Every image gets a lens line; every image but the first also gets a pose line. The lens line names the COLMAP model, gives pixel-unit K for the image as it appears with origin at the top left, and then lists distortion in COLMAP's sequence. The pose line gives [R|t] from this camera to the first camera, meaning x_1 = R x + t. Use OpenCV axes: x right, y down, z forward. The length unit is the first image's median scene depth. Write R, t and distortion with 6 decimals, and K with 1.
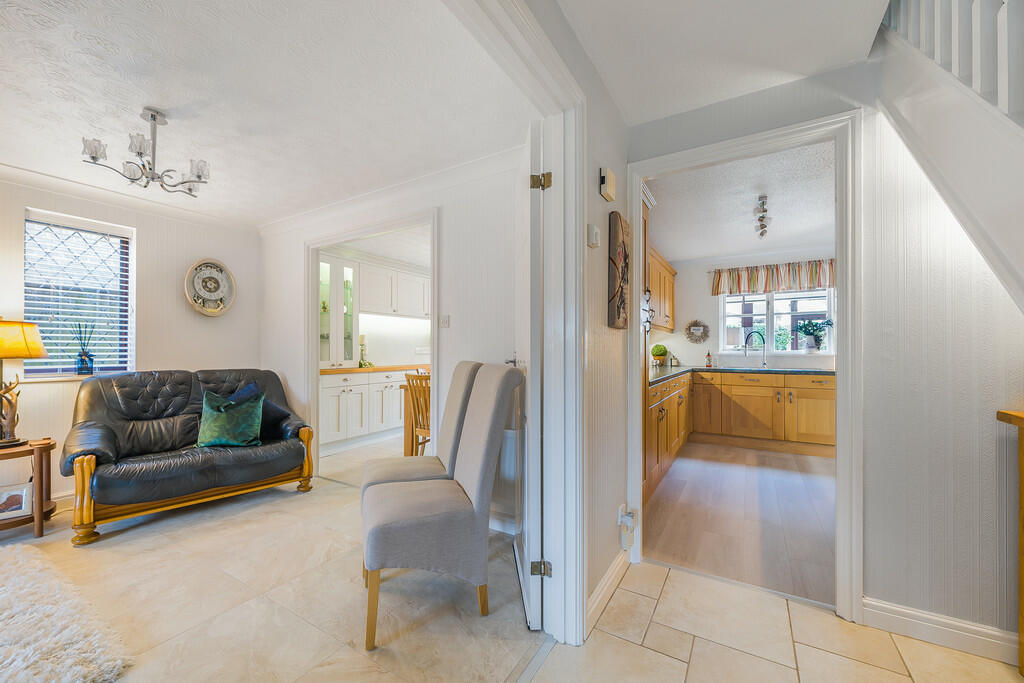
lens RADIAL K [[410.3, 0, 504.8], [0, 410.3, 347.4], [0, 0, 1]] dist [-0.008372, -0.000168]
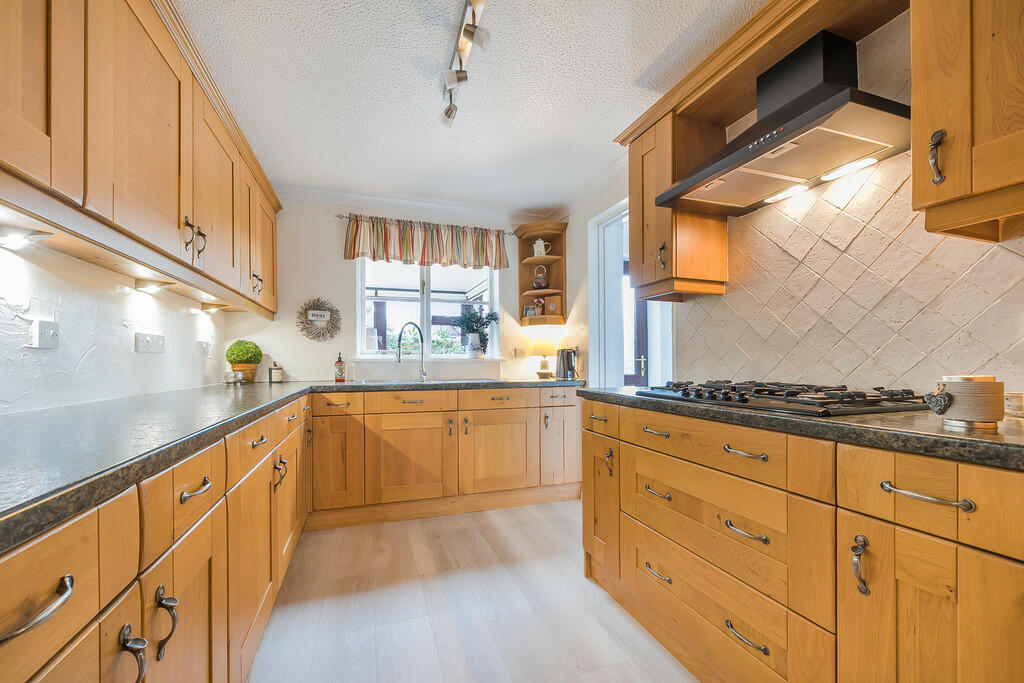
lens RADIAL K [[410.3, 0, 492.9], [0, 410.3, 364.6], [0, 0, 1]] dist [-0.008372, -0.000168]
pose [[0.665954, -0.009773, 0.745928, 0.230339], [0.001205, 0.999927, 0.012026, 0.018124], [-0.745991, -0.007110, 0.665918, 0.495419]]
